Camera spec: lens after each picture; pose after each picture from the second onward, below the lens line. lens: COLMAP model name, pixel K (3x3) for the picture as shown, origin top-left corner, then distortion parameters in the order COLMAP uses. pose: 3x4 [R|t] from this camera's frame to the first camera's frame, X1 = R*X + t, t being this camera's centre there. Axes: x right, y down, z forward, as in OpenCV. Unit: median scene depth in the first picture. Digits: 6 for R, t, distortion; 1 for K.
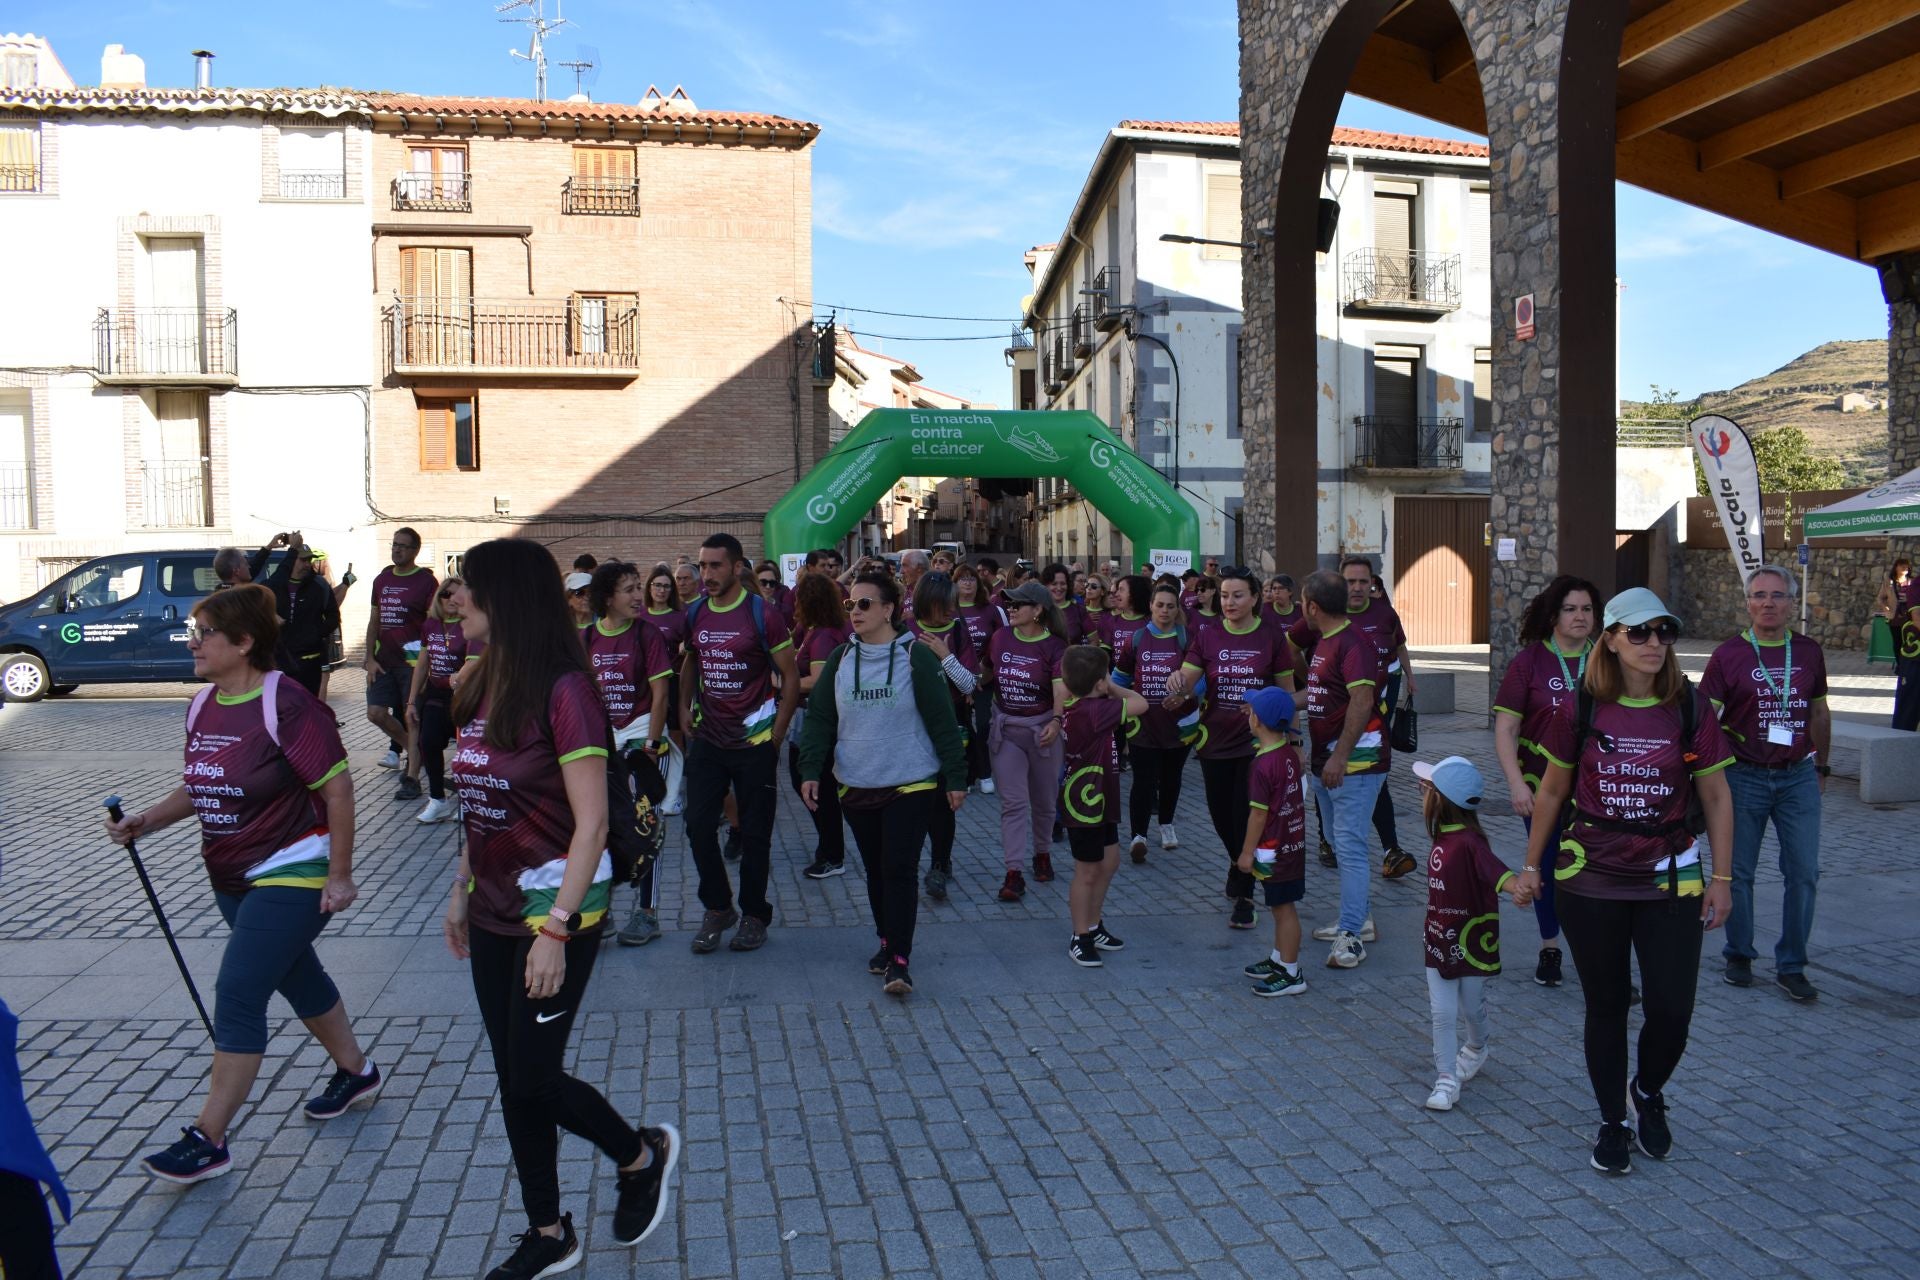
lens RADIAL K [[1495.0, 0, 976.0], [0, 1495.0, 643.5], [0, 0, 1]] dist [-0.098959, 0.018896]
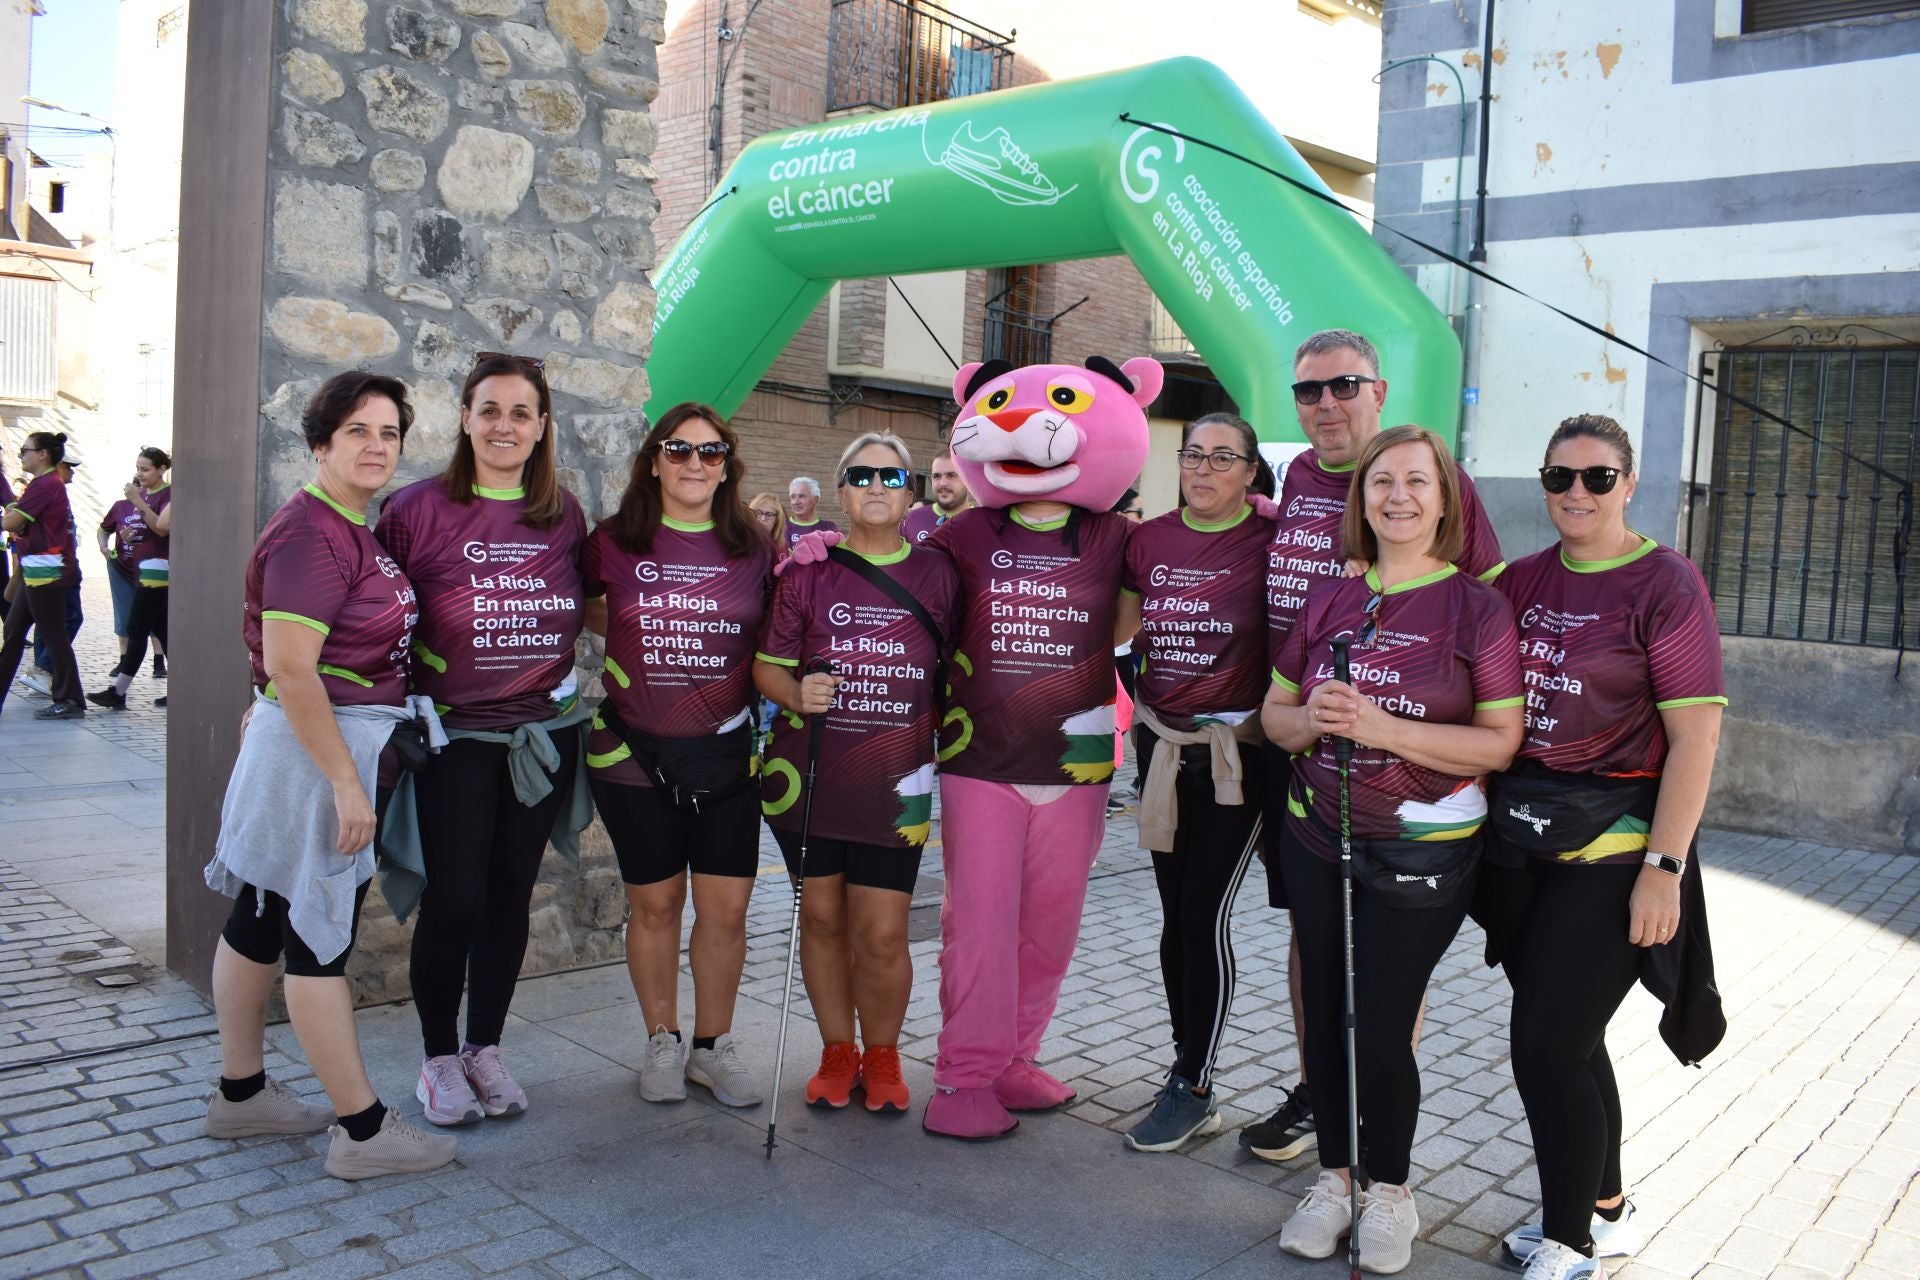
lens RADIAL K [[1504.1, 0, 1015.2], [0, 1504.1, 608.9], [0, 0, 1]] dist [-0.087262, 0.008410]
pose [[0.611929, 0.082651, -0.786583, 0.342119], [-0.100303, 0.994605, 0.026477, -0.031812], [0.784527, 0.062695, 0.616917, 0.770810]]
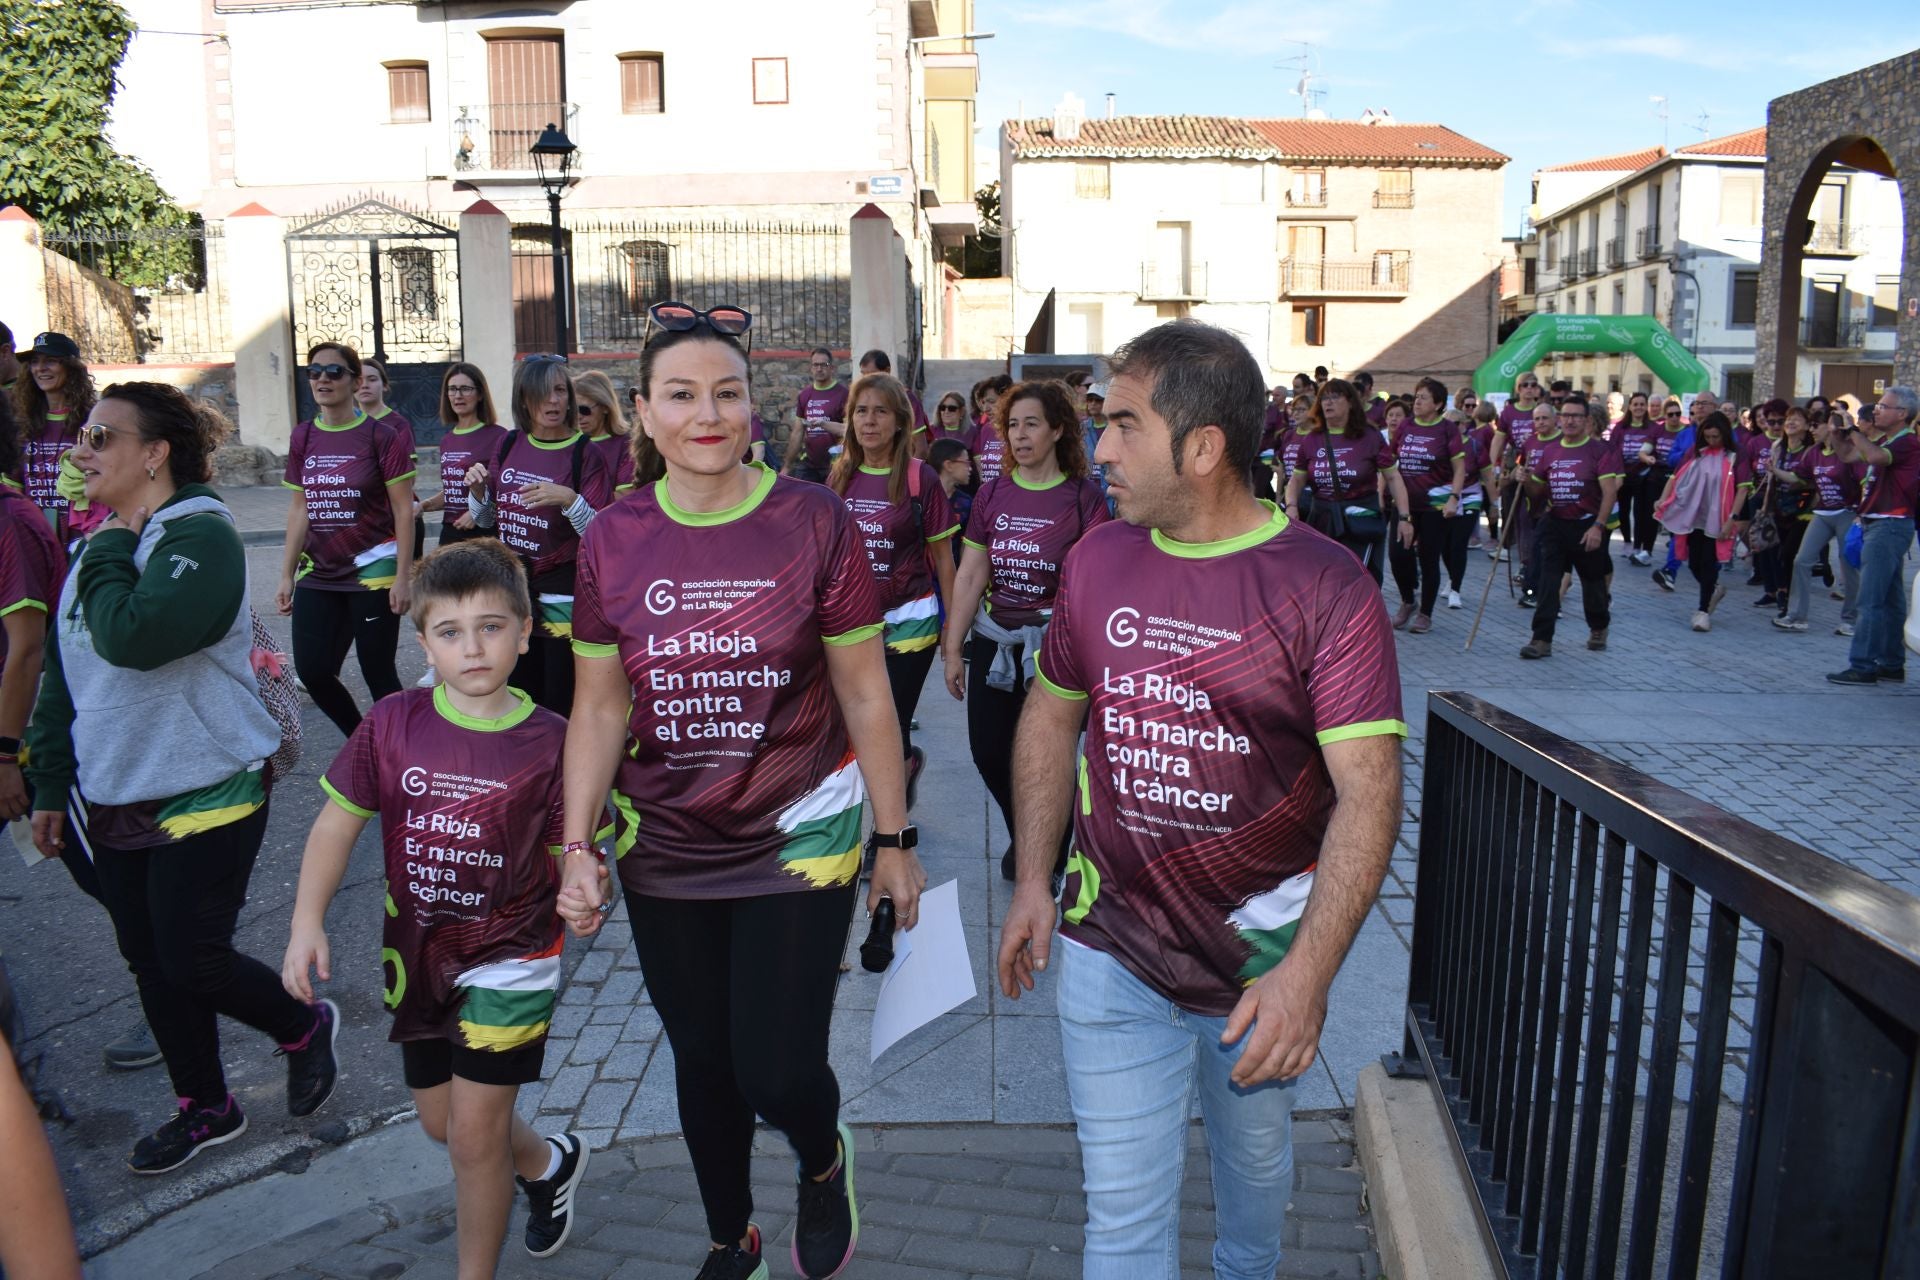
lens RADIAL K [[1495.0, 0, 976.0], [0, 1495.0, 643.5], [0, 0, 1]] dist [-0.098959, 0.018896]
pose [[0.980388, 0.036049, -0.193750, -0.372962], [-0.013031, 0.992834, 0.118788, 0.039594], [0.196644, -0.113934, 0.973833, -0.933926]]
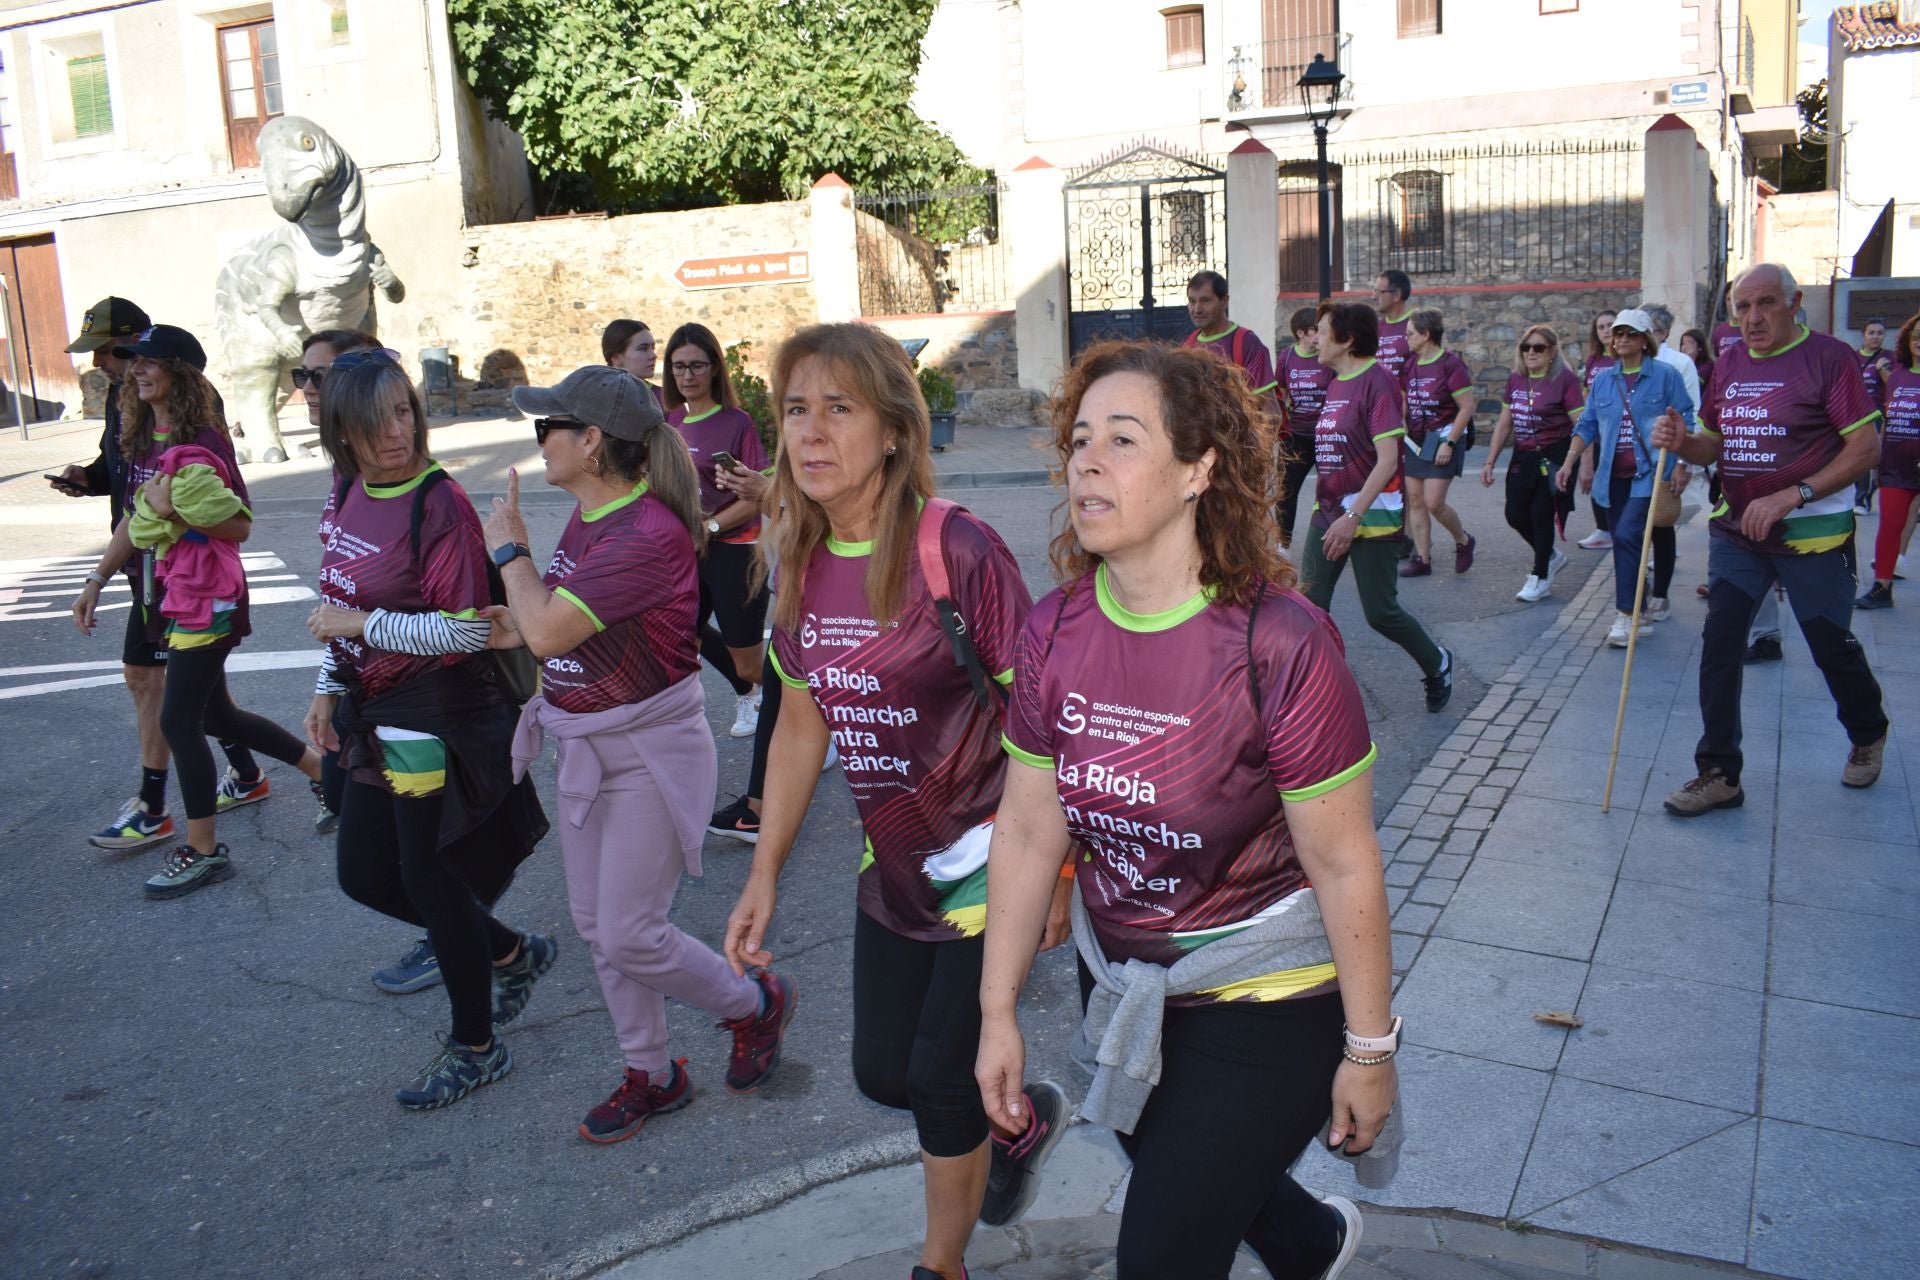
lens RADIAL K [[1495.0, 0, 976.0], [0, 1495.0, 643.5], [0, 0, 1]] dist [-0.098959, 0.018896]
pose [[0.763965, 0.102925, -0.636996, -0.377311], [0.002654, 0.986687, 0.162611, 0.037716], [0.645252, -0.125920, 0.753521, -0.915003]]
